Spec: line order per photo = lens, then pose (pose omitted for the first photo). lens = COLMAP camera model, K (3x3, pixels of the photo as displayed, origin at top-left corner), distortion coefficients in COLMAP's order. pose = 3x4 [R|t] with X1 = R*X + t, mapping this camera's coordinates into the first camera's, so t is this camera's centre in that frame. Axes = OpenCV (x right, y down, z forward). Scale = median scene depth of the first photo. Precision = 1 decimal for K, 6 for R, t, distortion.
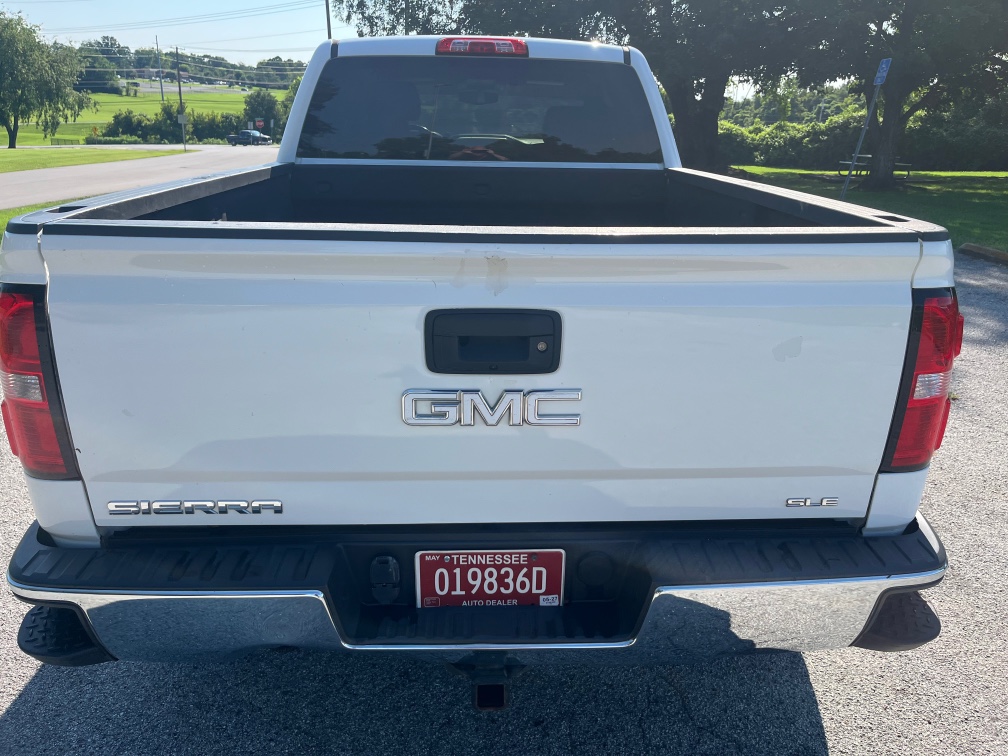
lens RADIAL K [[757.3, 0, 507.5], [0, 757.3, 376.8], [0, 0, 1]] dist [0.060187, -0.080794]
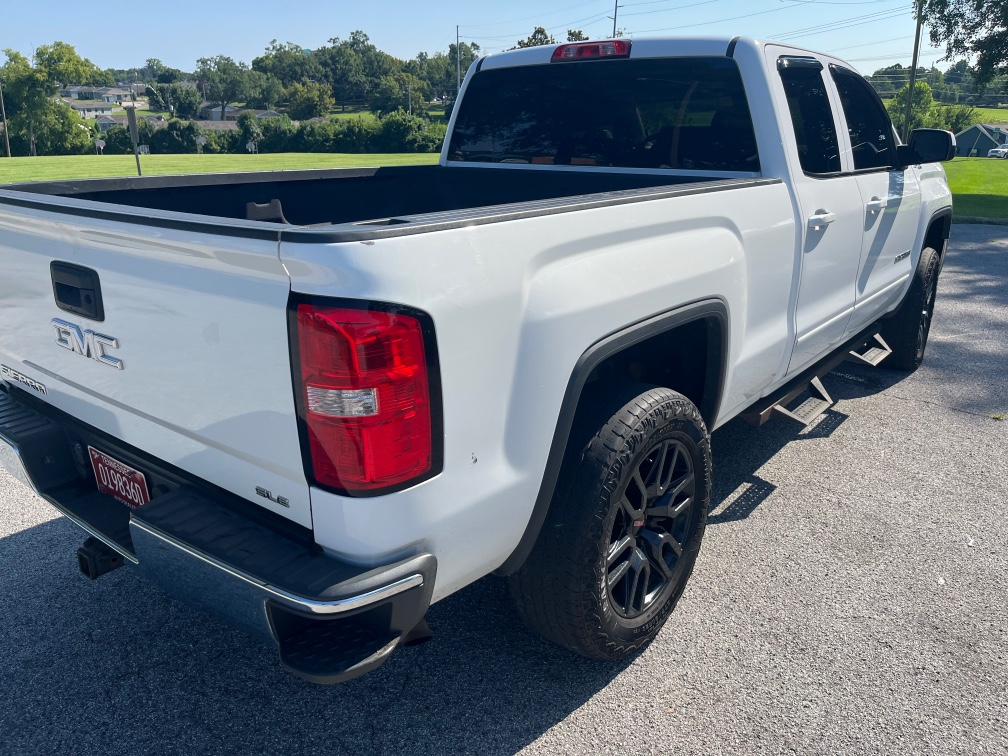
lens RADIAL K [[757.3, 0, 498.7], [0, 757.3, 380.9], [0, 0, 1]] dist [0.060187, -0.080794]
pose [[0.747177, 0.193272, -0.635903, 1.235522], [-0.199753, 0.977851, 0.062495, -0.106982], [0.633897, 0.080329, 0.769234, 0.407212]]
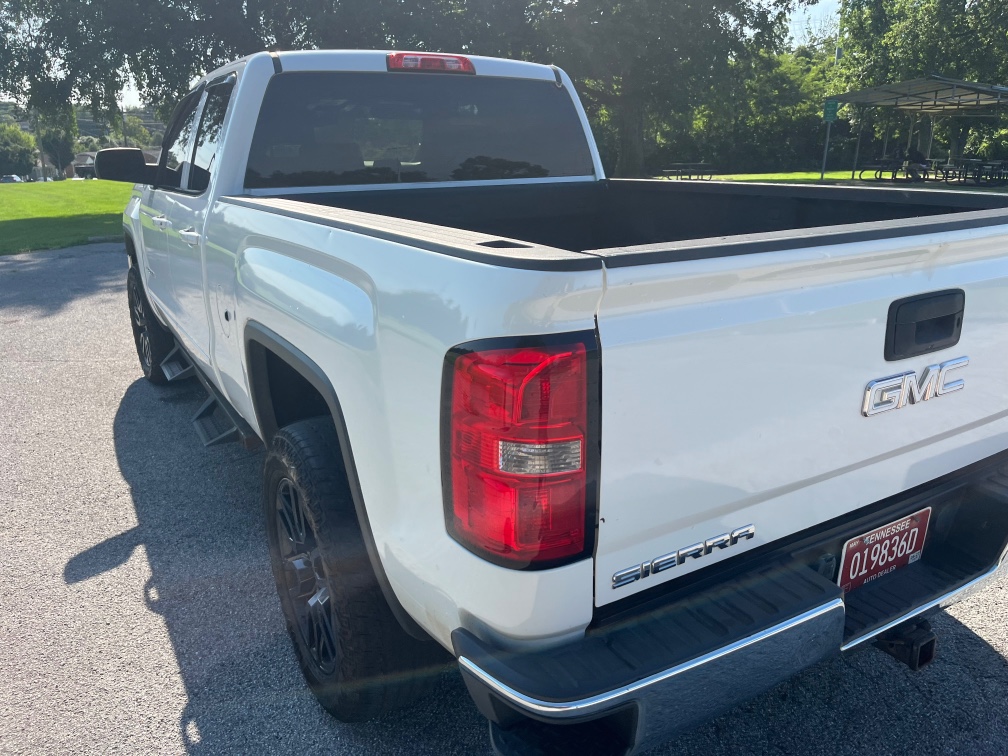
lens RADIAL K [[757.3, 0, 508.8], [0, 757.3, 374.9], [0, 0, 1]] dist [0.060187, -0.080794]
pose [[0.879024, -0.166242, 0.446856, -0.921964], [0.179645, 0.983651, 0.012558, -0.084325], [-0.441639, 0.069237, 0.894518, 0.256918]]
